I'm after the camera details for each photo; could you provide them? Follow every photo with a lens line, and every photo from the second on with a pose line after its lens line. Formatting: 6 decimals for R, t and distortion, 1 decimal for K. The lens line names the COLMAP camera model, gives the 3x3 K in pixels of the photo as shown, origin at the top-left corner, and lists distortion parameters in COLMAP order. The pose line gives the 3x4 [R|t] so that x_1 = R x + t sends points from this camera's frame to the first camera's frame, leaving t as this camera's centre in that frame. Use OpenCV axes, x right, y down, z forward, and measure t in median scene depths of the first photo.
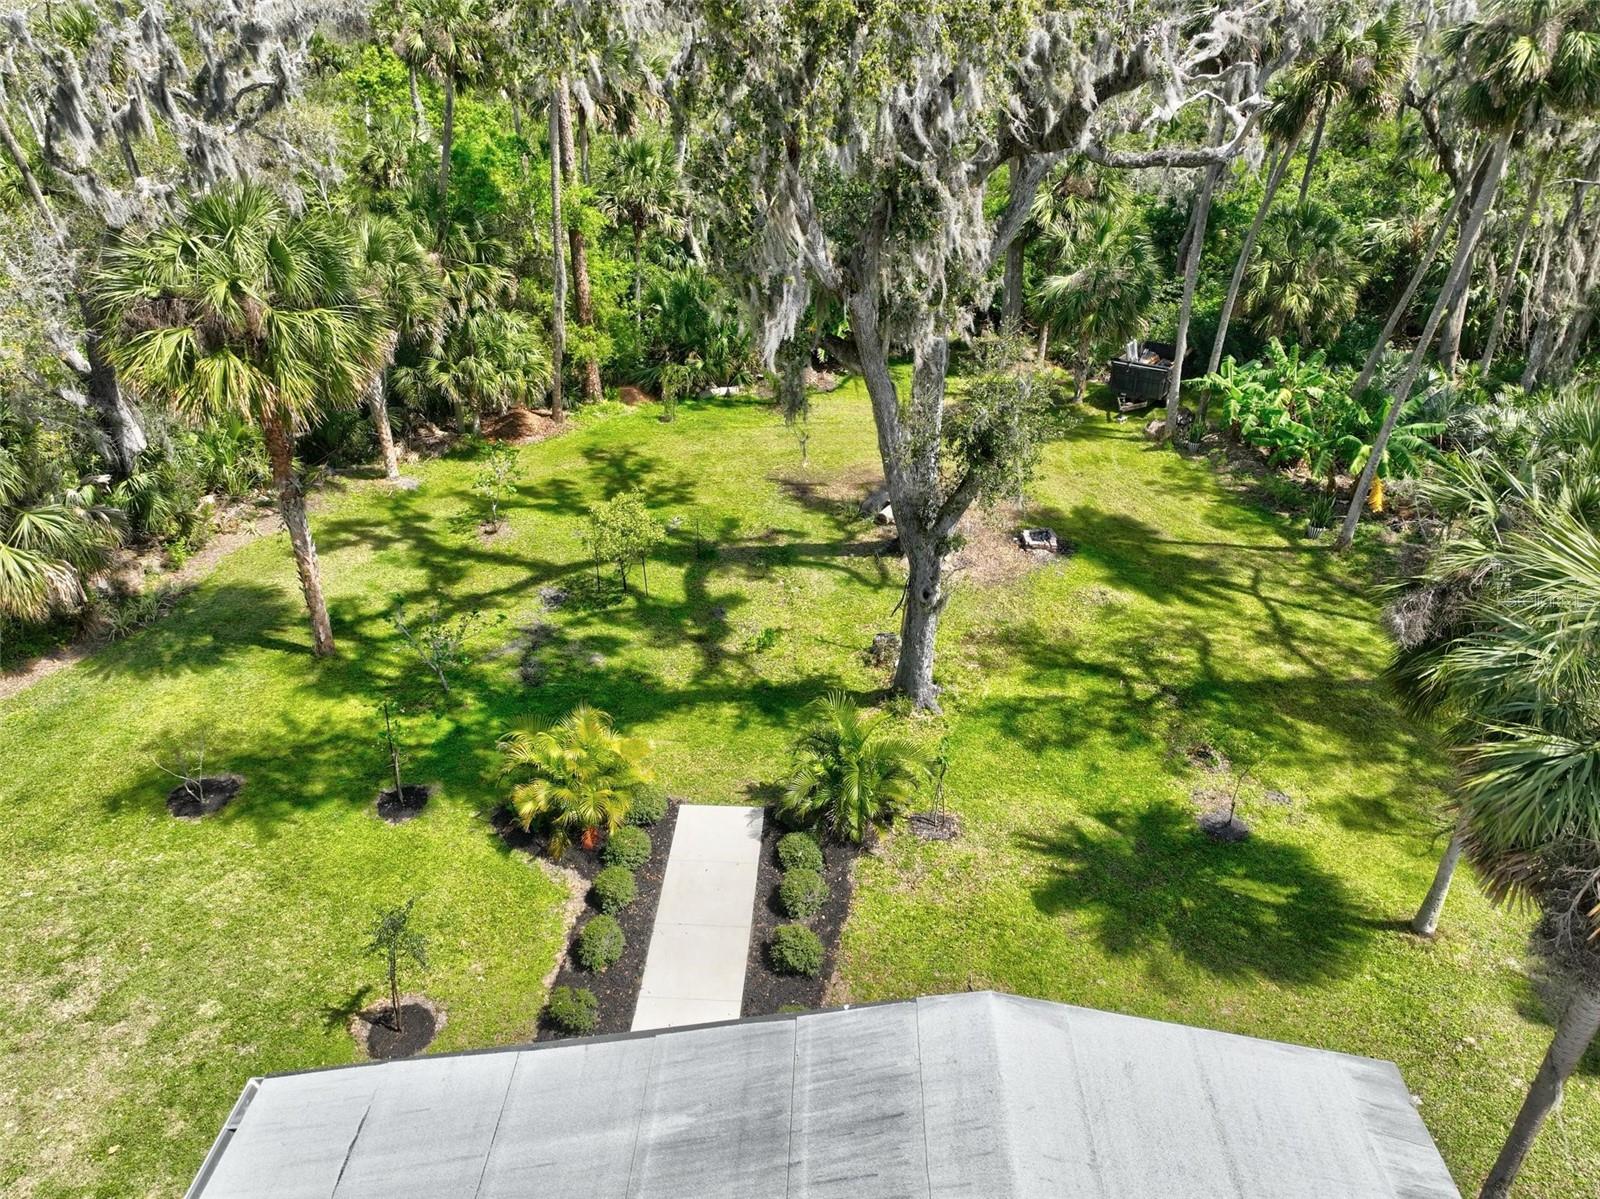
lens RADIAL K [[1122.3, 0, 794.8], [0, 1122.3, 590.5], [0, 0, 1]] dist [-0.002919, 0.018280]
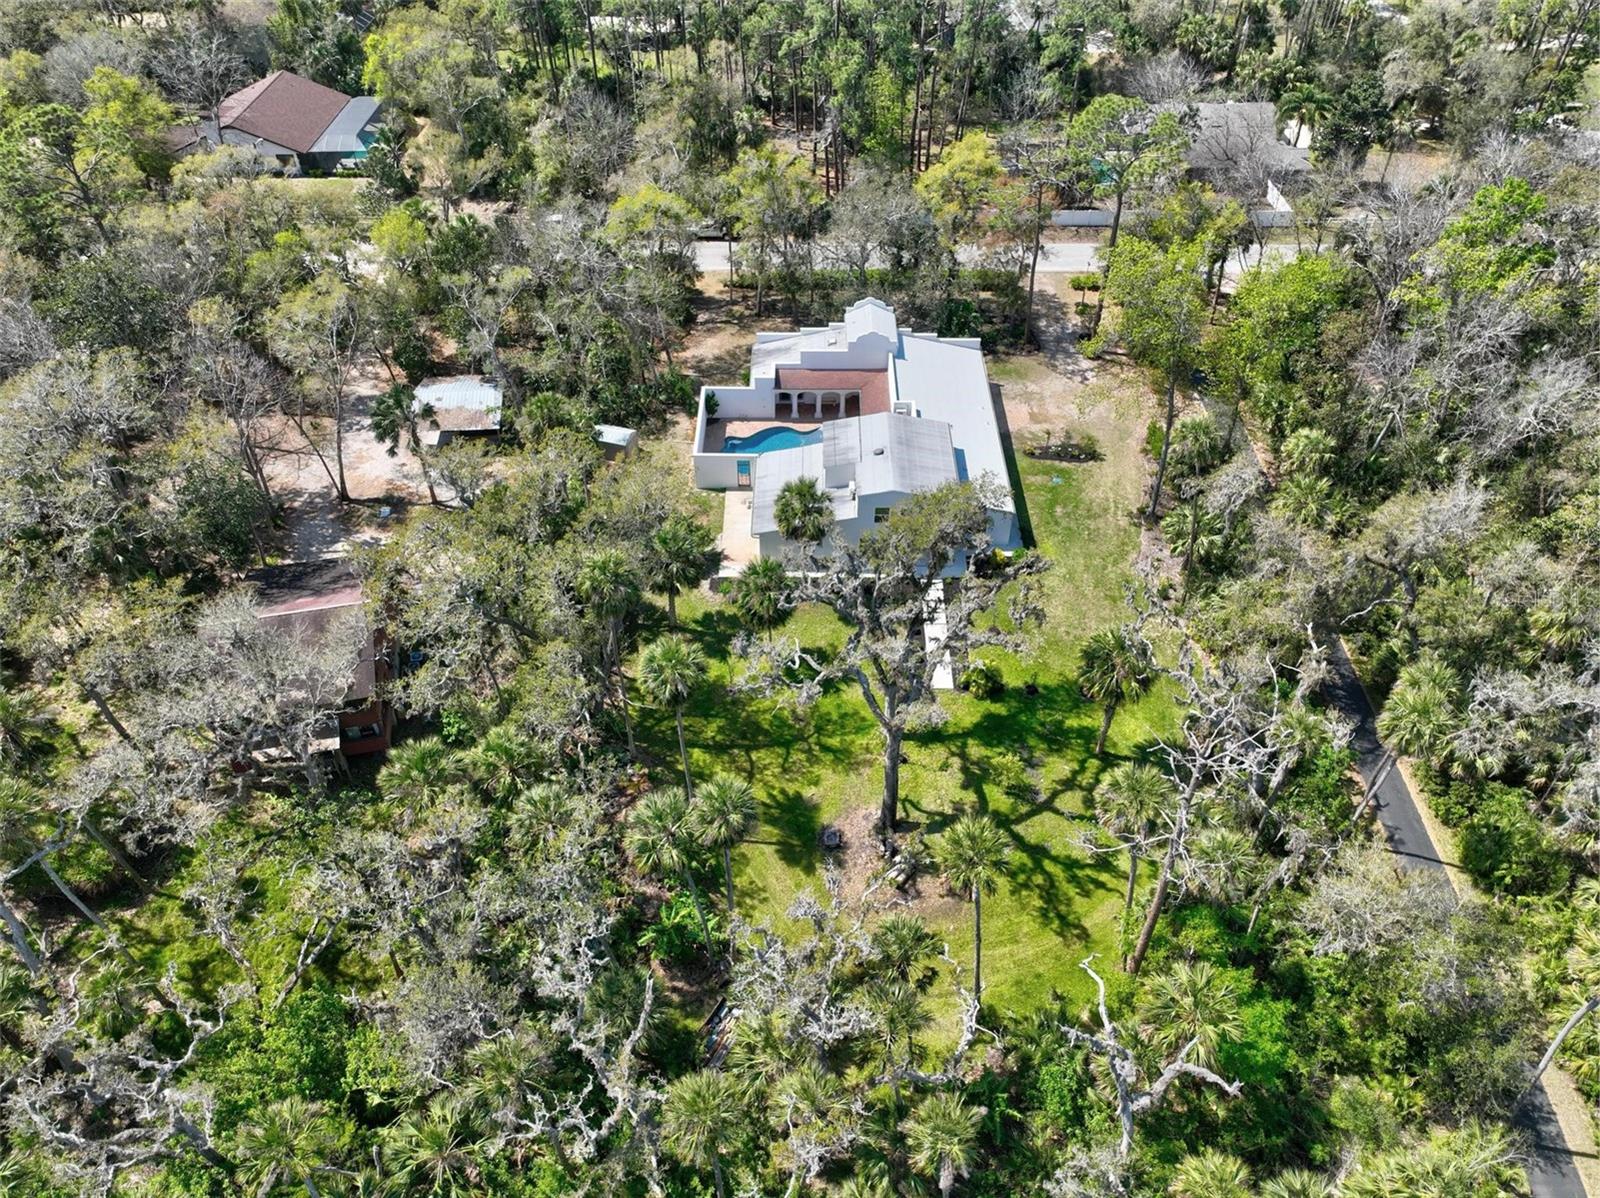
lens RADIAL K [[1122.3, 0, 807.1], [0, 1122.3, 598.1], [0, 0, 1]] dist [-0.002919, 0.018280]
pose [[-0.999112, 0.032223, -0.027129, 0.336553], [-0.015823, 0.309764, 0.950682, -2.414870], [0.039037, 0.950267, -0.308979, 1.323635]]
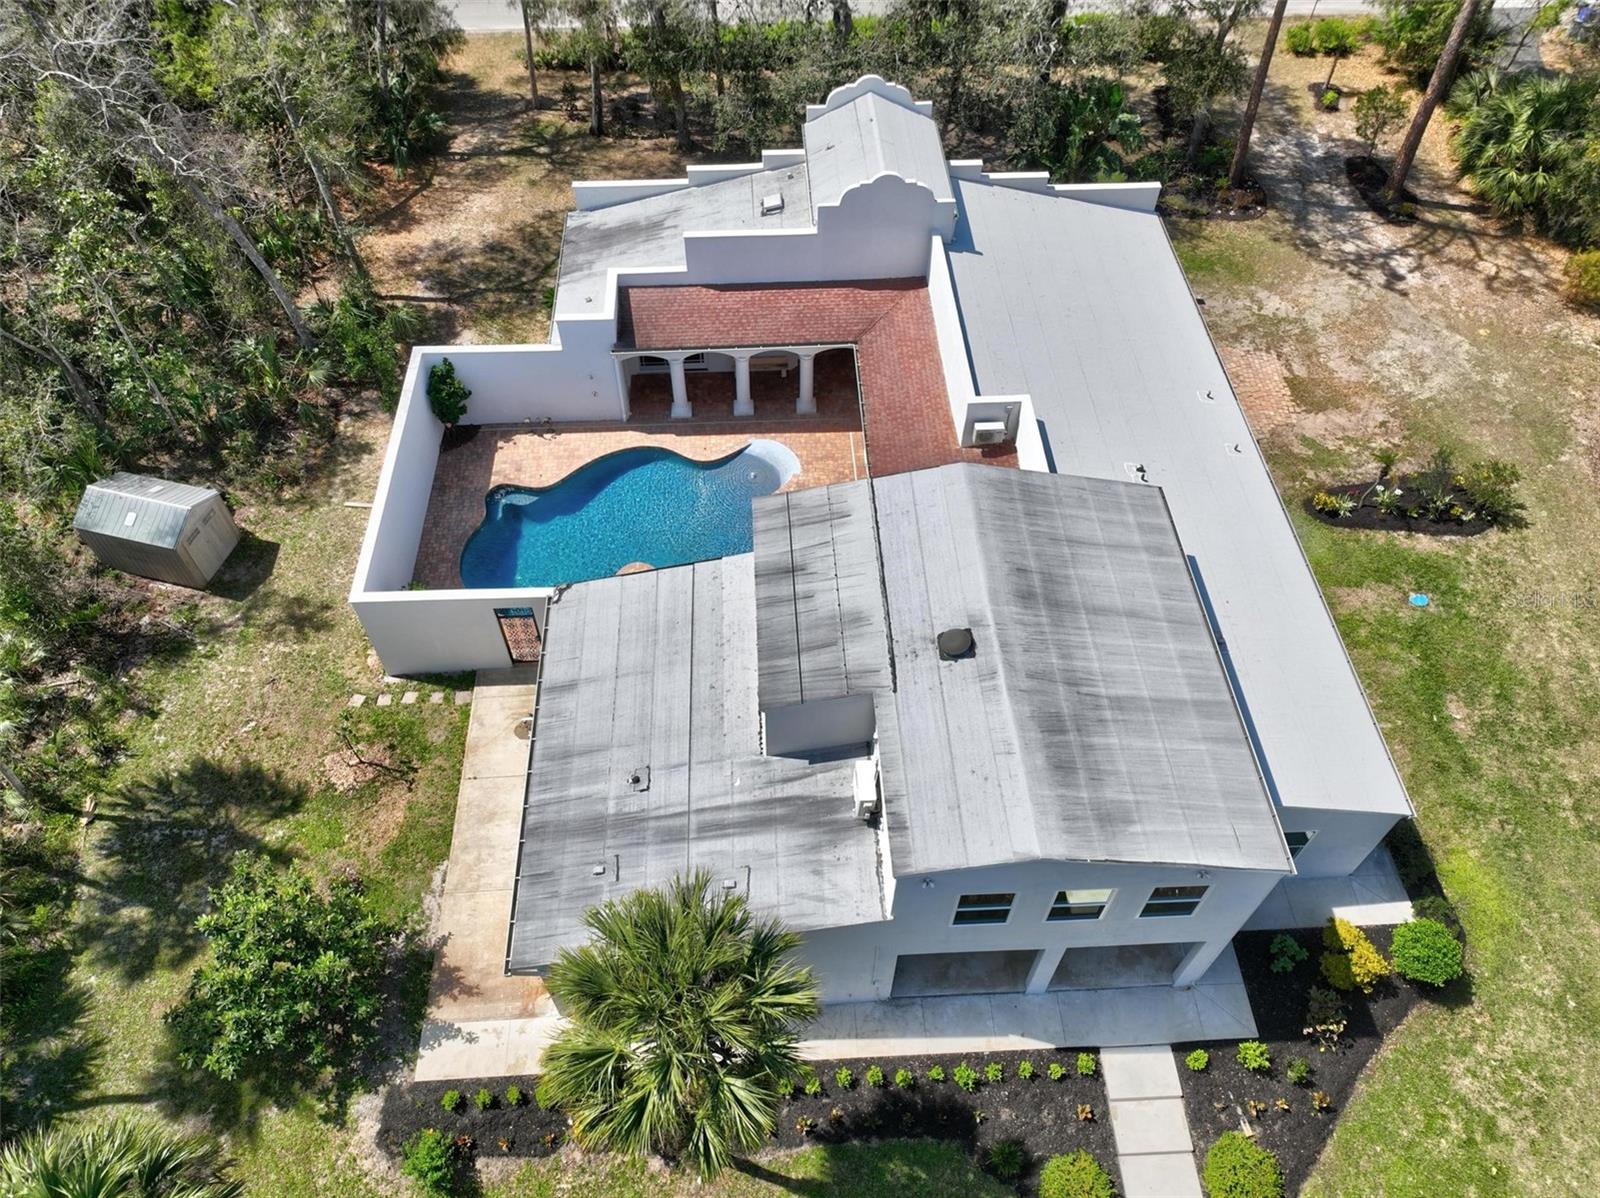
lens RADIAL K [[1122.3, 0, 802.2], [0, 1122.3, 607.1], [0, 0, 1]] dist [-0.002919, 0.018280]
pose [[-0.995588, 0.075576, -0.055614, 0.215024], [-0.042856, 0.161033, 0.986018, -0.603363], [0.083475, 0.984051, -0.157083, 0.188915]]
